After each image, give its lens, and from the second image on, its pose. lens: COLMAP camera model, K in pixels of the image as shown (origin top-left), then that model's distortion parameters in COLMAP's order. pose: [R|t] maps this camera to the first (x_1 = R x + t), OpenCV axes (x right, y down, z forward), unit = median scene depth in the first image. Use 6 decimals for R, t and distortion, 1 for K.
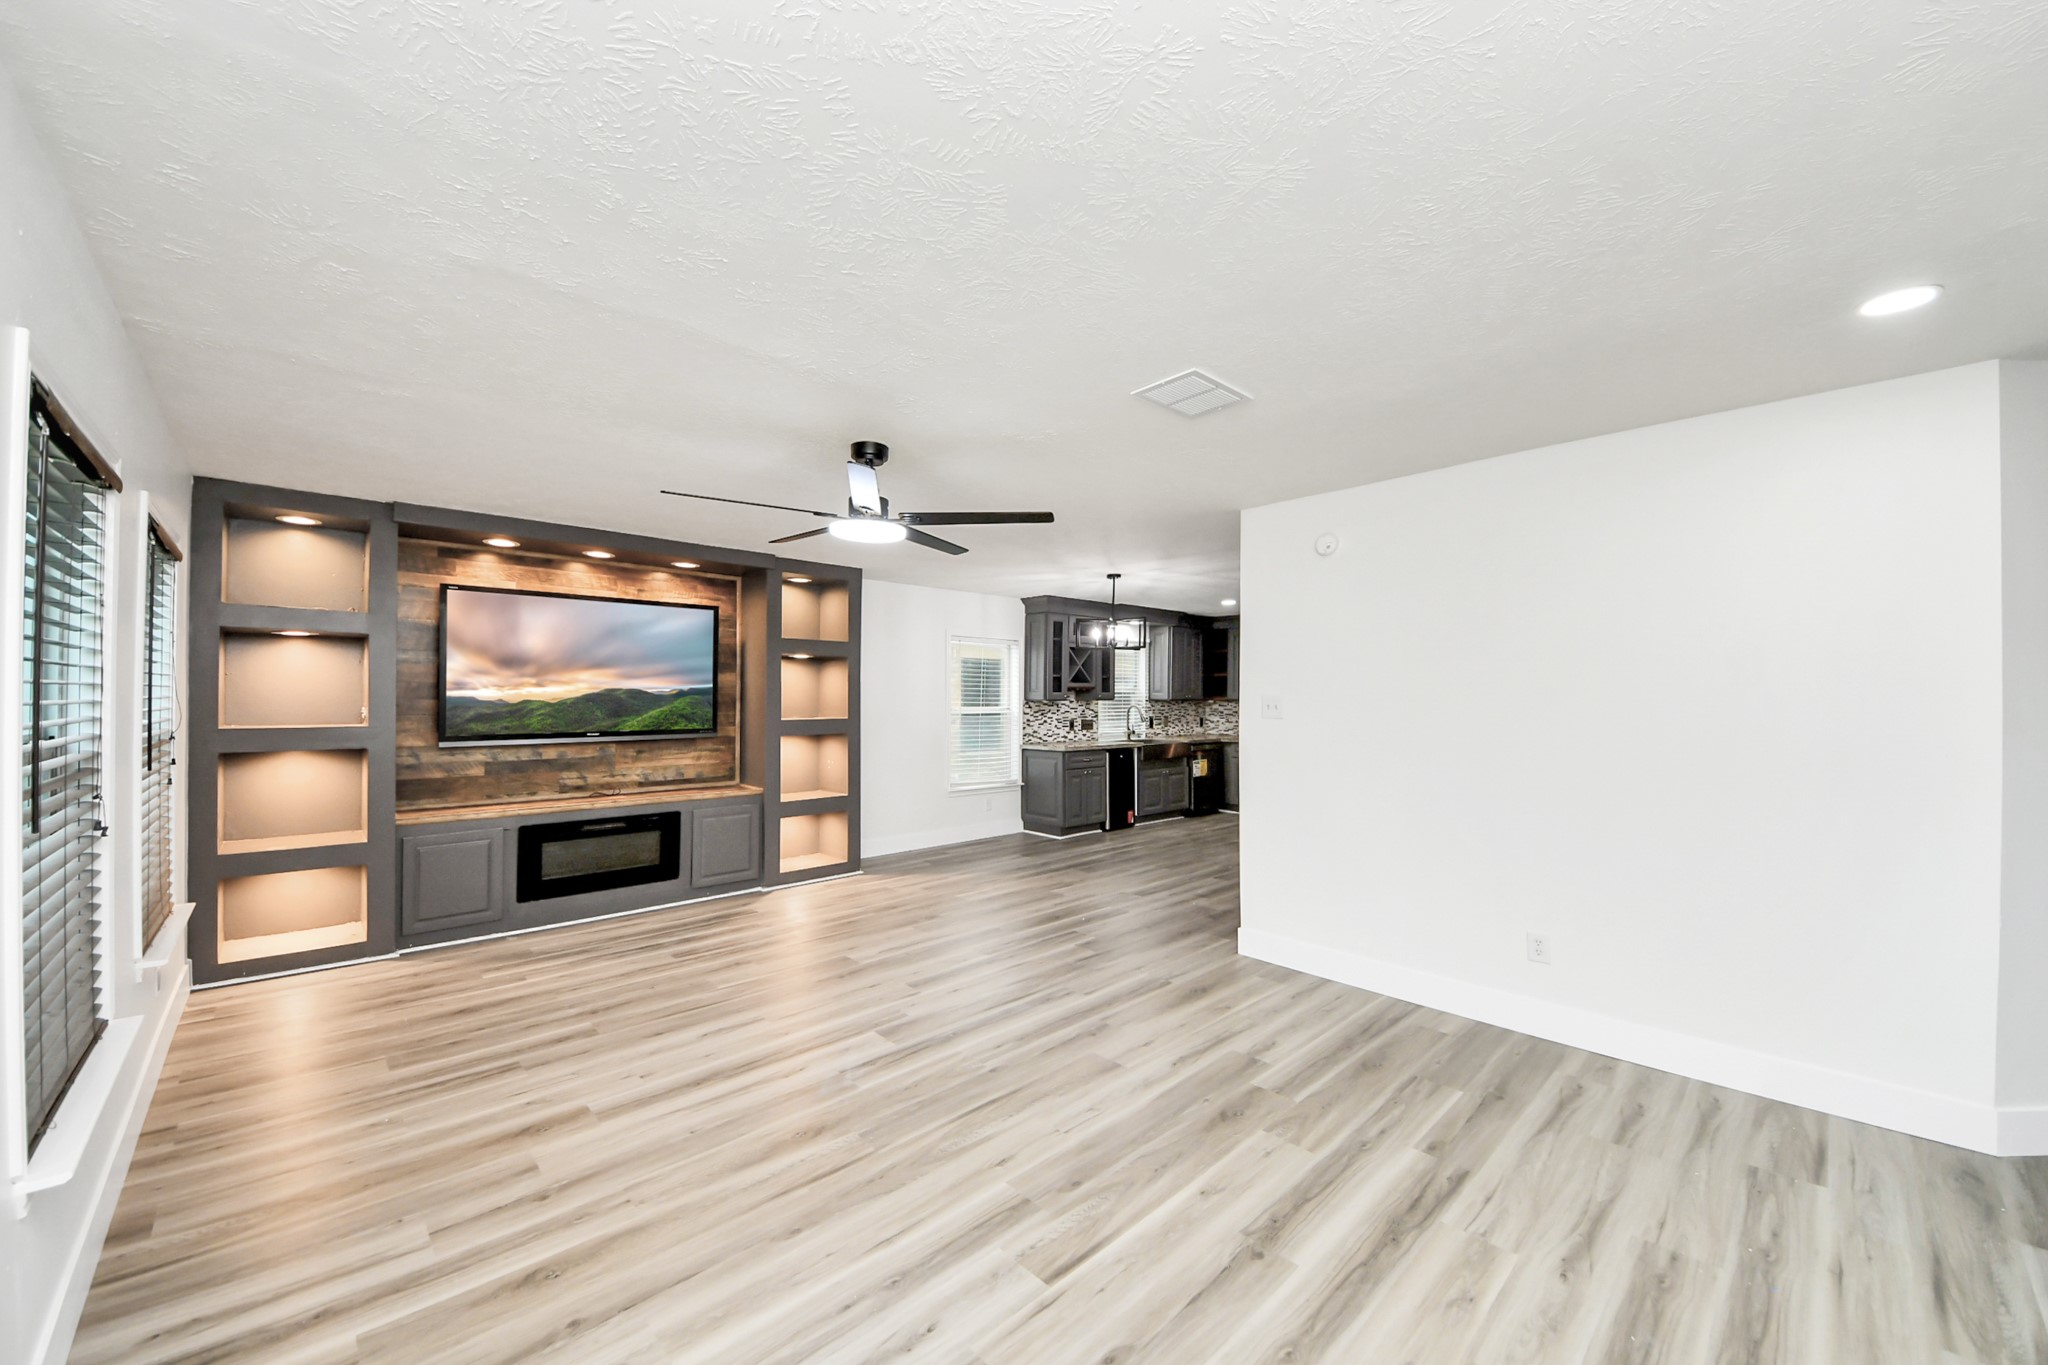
lens RADIAL K [[752.0, 0, 1019.4], [0, 752.0, 685.2], [0, 0, 1]] dist [0.049287, -0.030786]
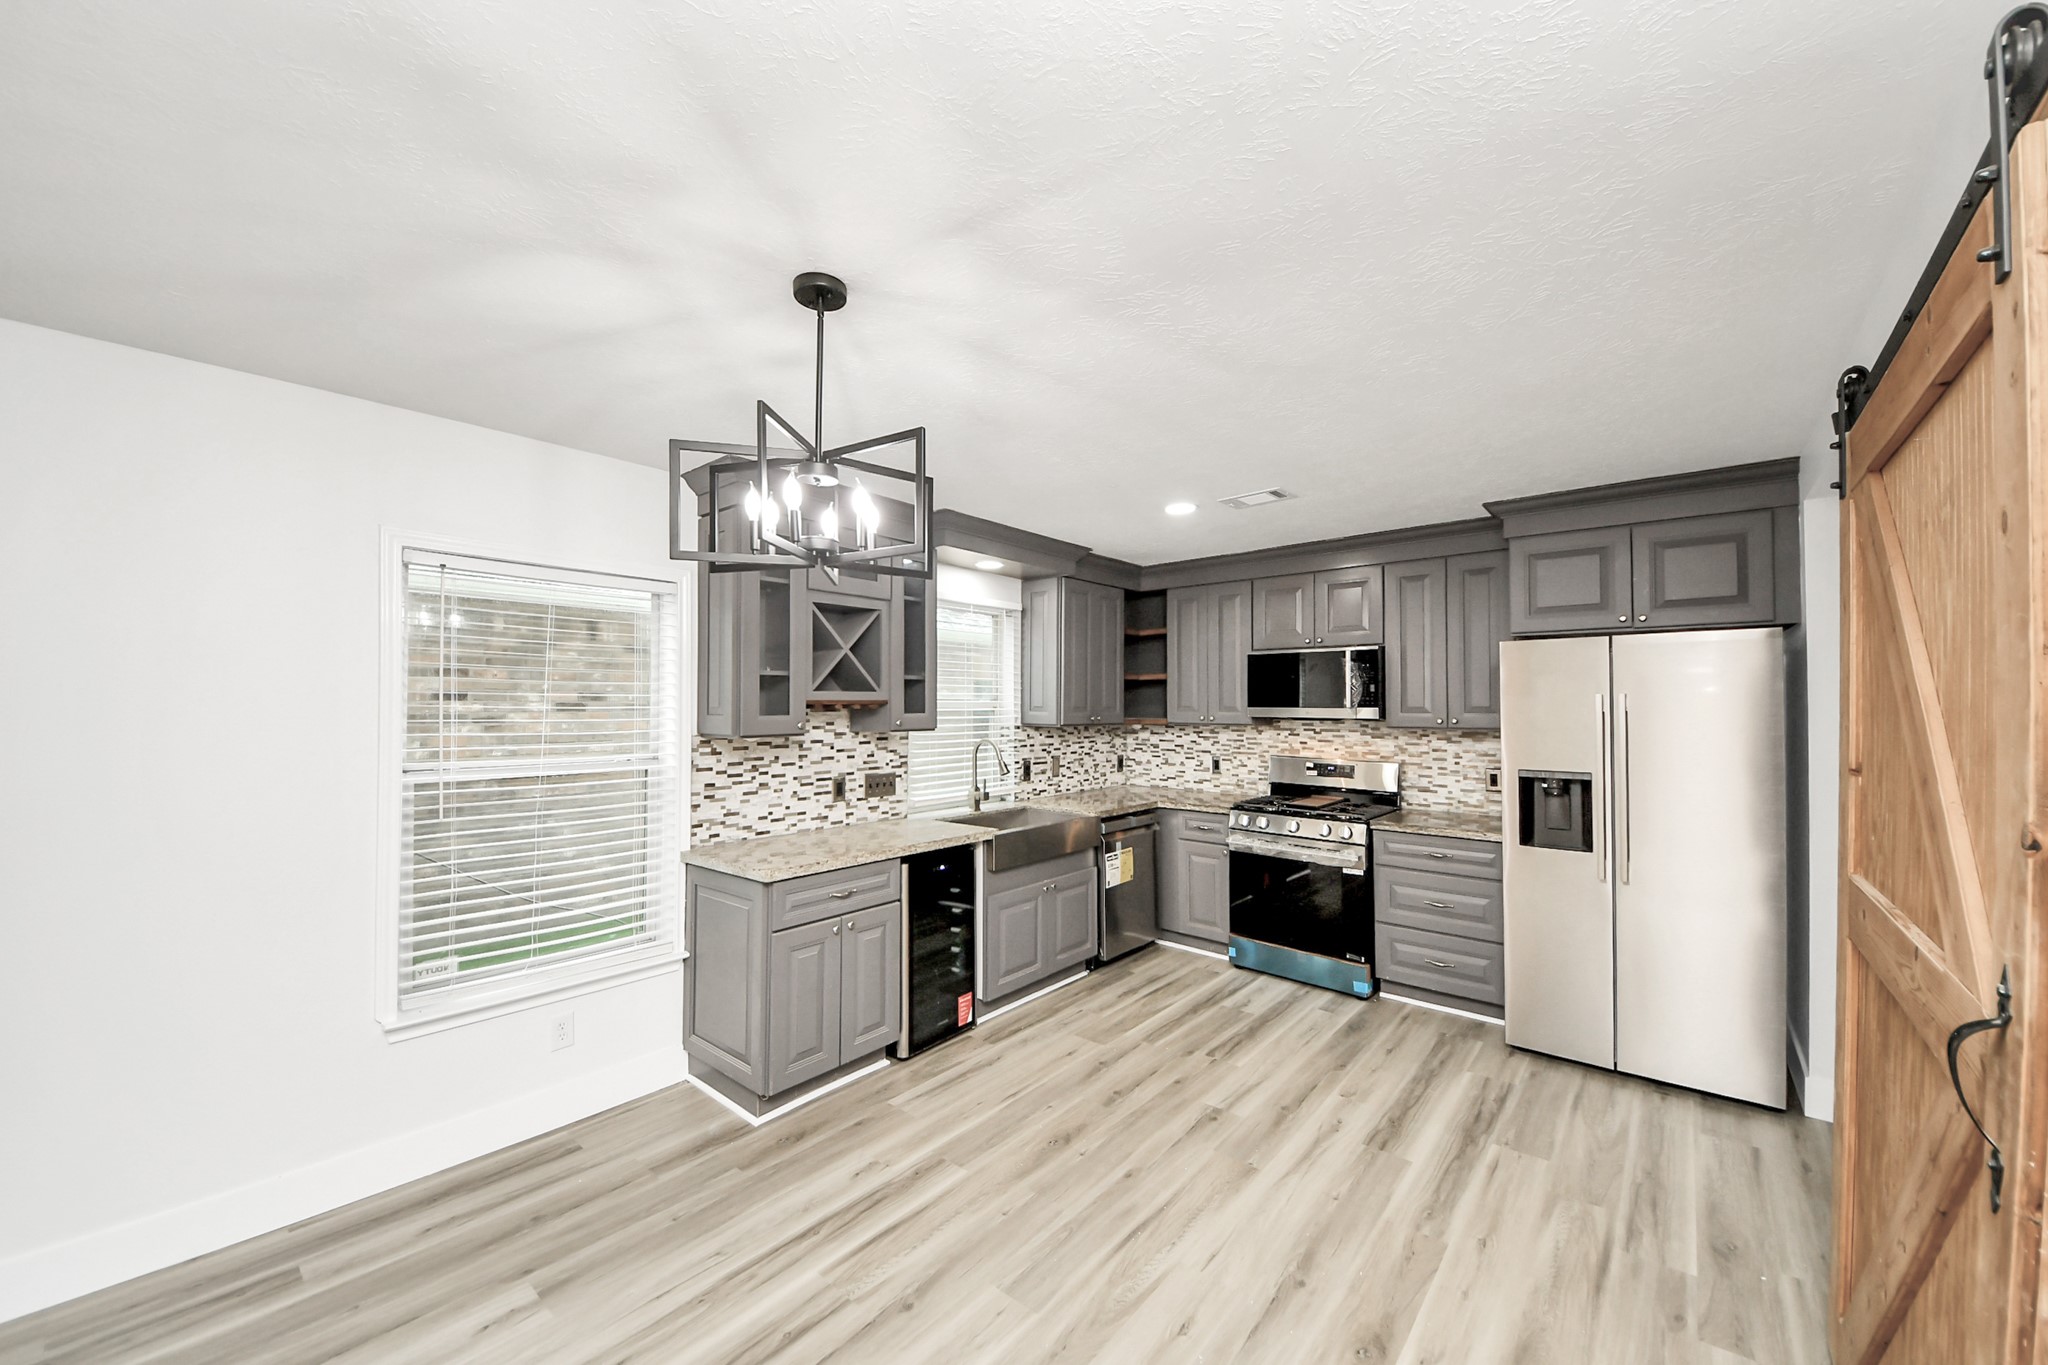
lens RADIAL K [[770.7, 0, 1024.0], [0, 770.7, 682.5], [0, 0, 1]] dist [0.001351, -0.007035]
pose [[0.990754, 0.008001, 0.135438, 0.191429], [-0.006648, 0.999923, -0.010435, -0.007911], [-0.135511, 0.009438, 0.990731, 0.906356]]
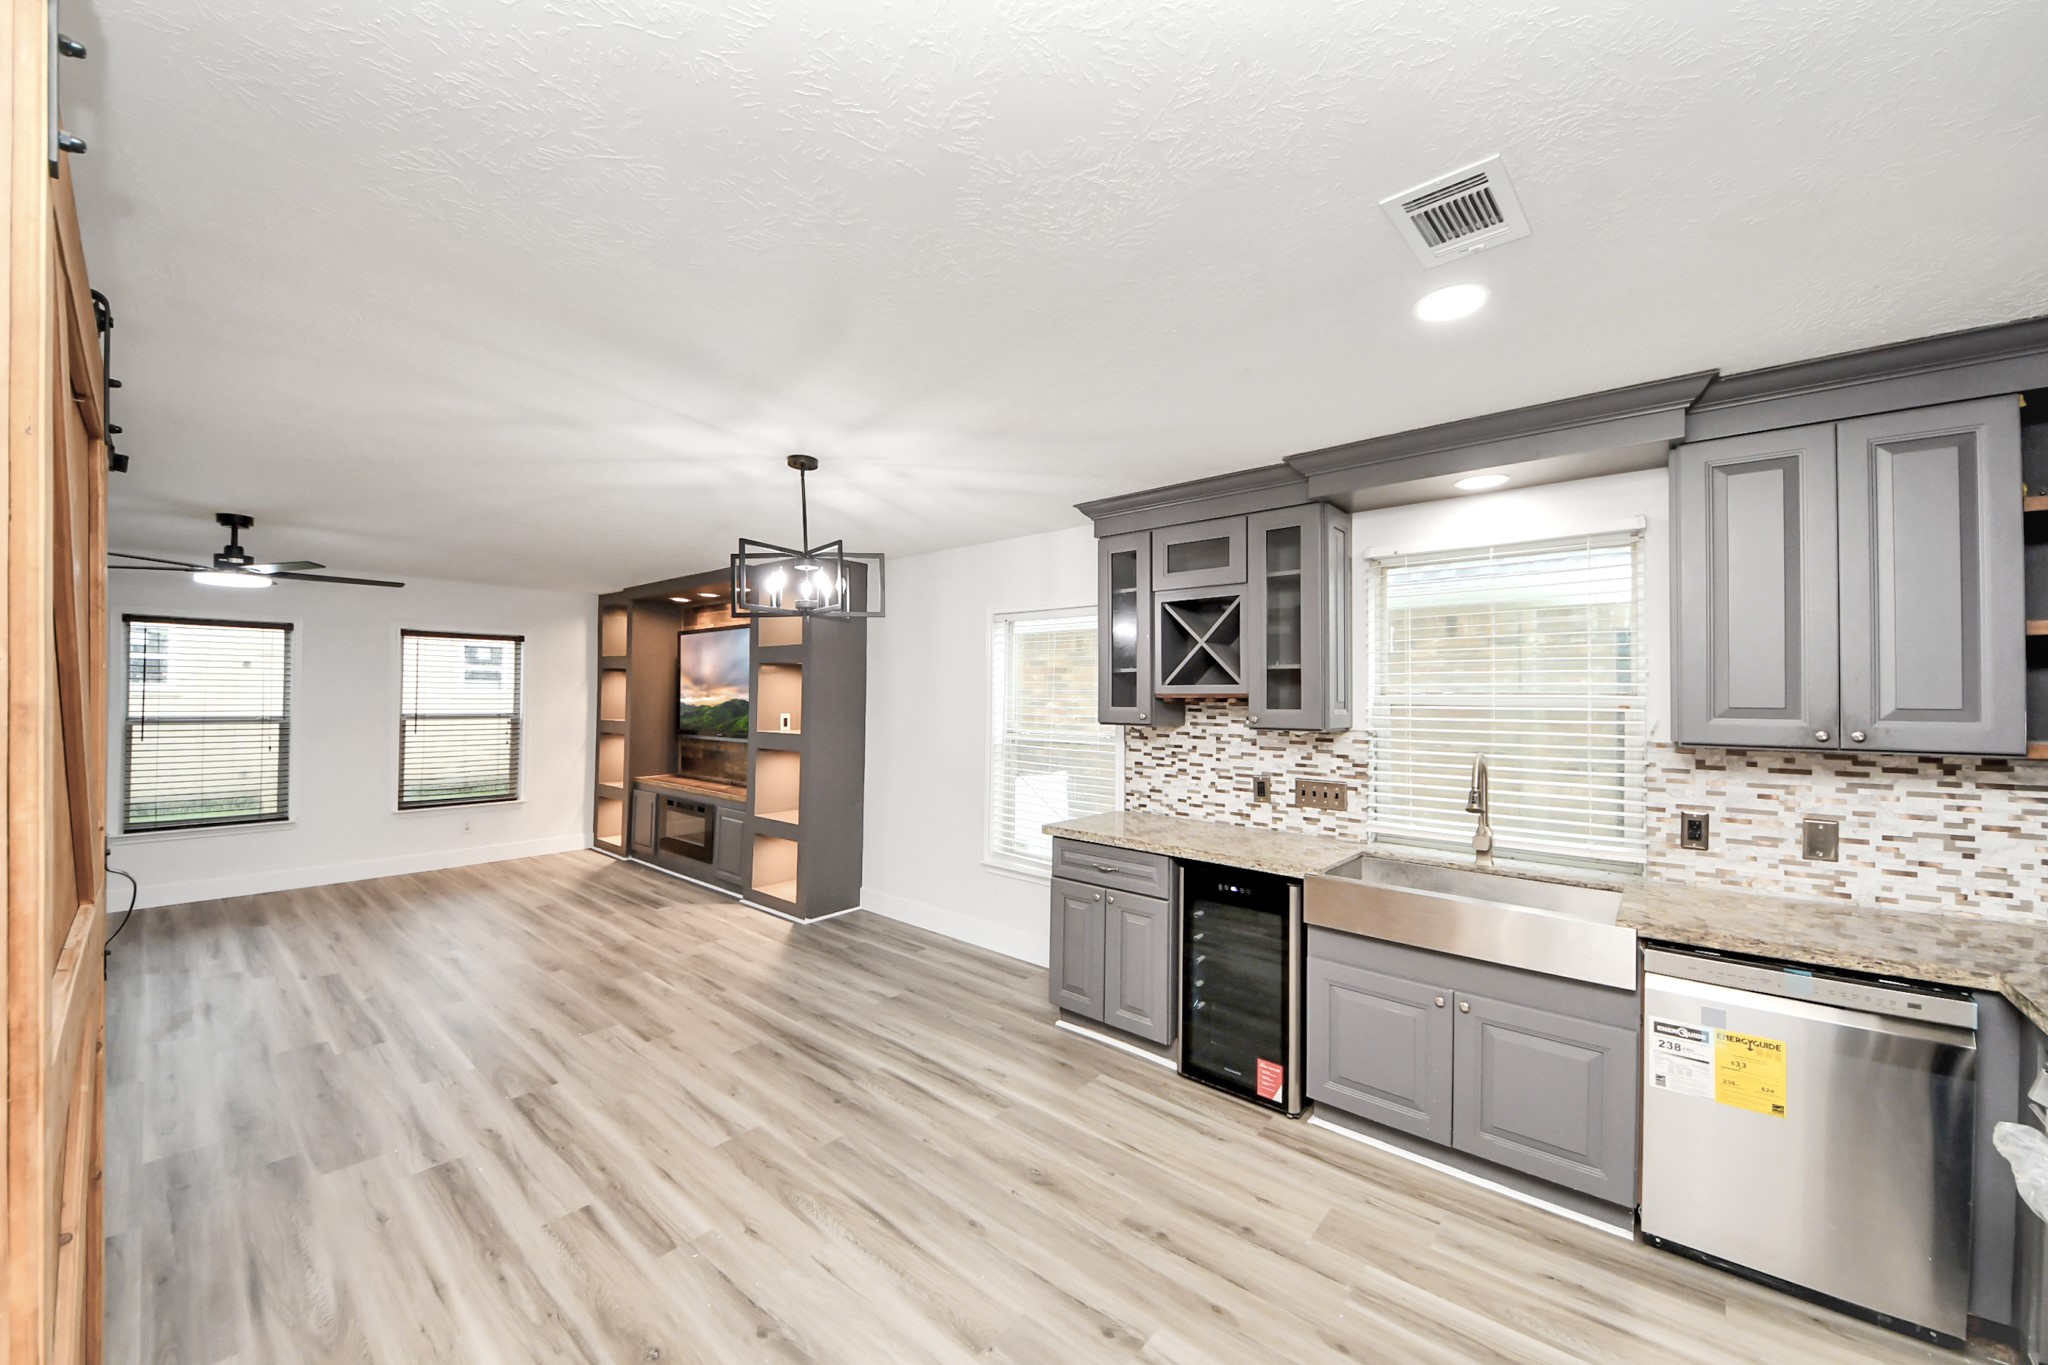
lens RADIAL K [[752.0, 0, 1019.4], [0, 752.0, 685.2], [0, 0, 1]] dist [0.049287, -0.030786]
pose [[0.108407, -0.015888, -0.993980, 0.773520], [0.006109, 0.999864, -0.015316, 0.003809], [0.994088, -0.004412, 0.108490, 1.375248]]
